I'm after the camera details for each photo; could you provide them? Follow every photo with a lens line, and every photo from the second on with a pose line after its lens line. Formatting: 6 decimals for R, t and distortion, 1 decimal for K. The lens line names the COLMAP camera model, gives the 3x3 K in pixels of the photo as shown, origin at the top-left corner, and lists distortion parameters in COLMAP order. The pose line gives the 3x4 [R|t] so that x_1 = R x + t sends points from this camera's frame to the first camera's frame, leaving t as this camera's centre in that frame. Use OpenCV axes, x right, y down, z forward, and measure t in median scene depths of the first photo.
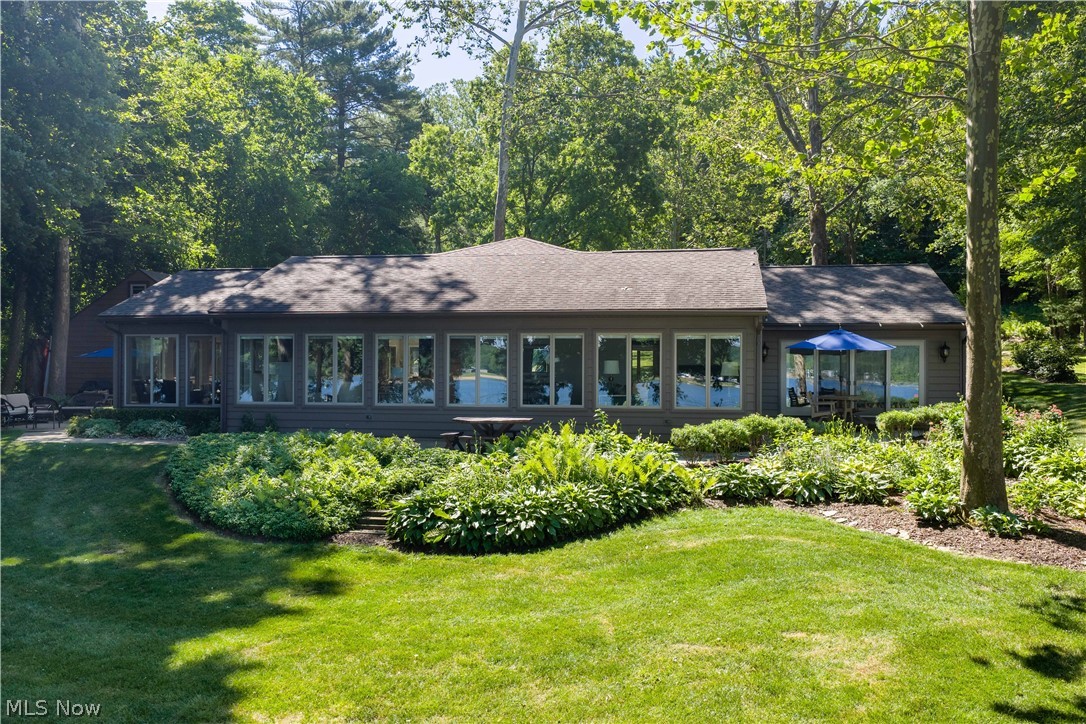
lens RADIAL K [[897.1, 0, 542.3], [0, 897.1, 361.6], [0, 0, 1]] dist [0.022872, -0.008721]
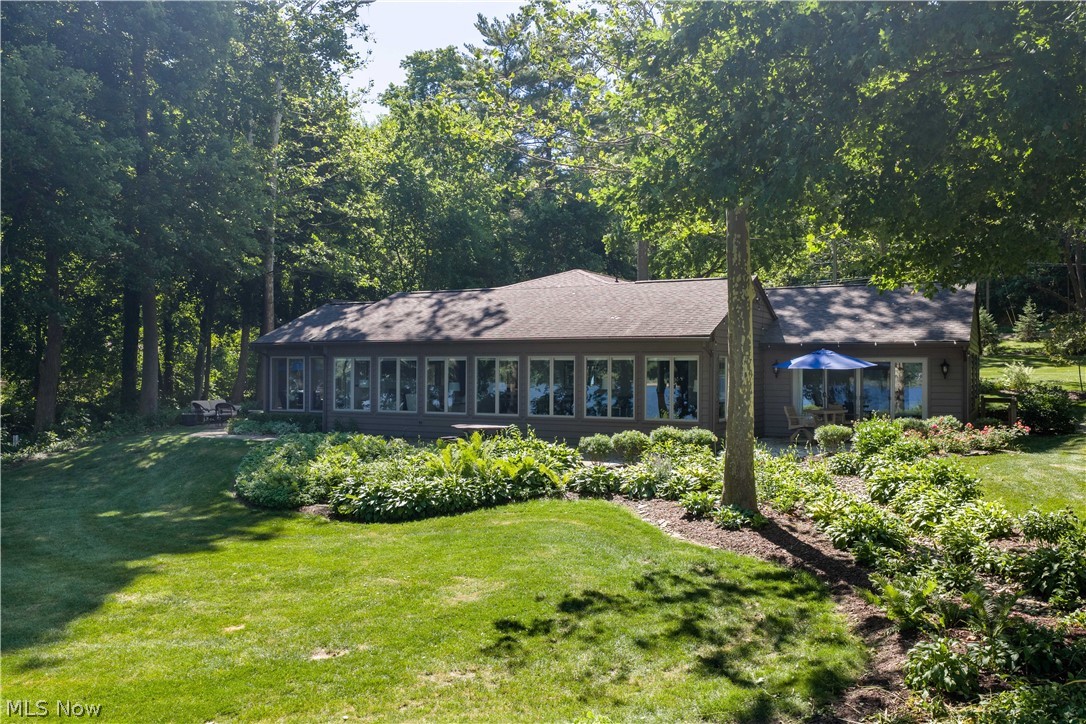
lens RADIAL K [[897.1, 0, 545.7], [0, 897.1, 364.9], [0, 0, 1]] dist [0.022872, -0.008721]
pose [[0.953983, -0.003278, -0.299843, 0.359996], [0.003956, 0.999991, 0.001655, -0.021394], [0.299835, -0.002765, 0.953987, -0.157308]]
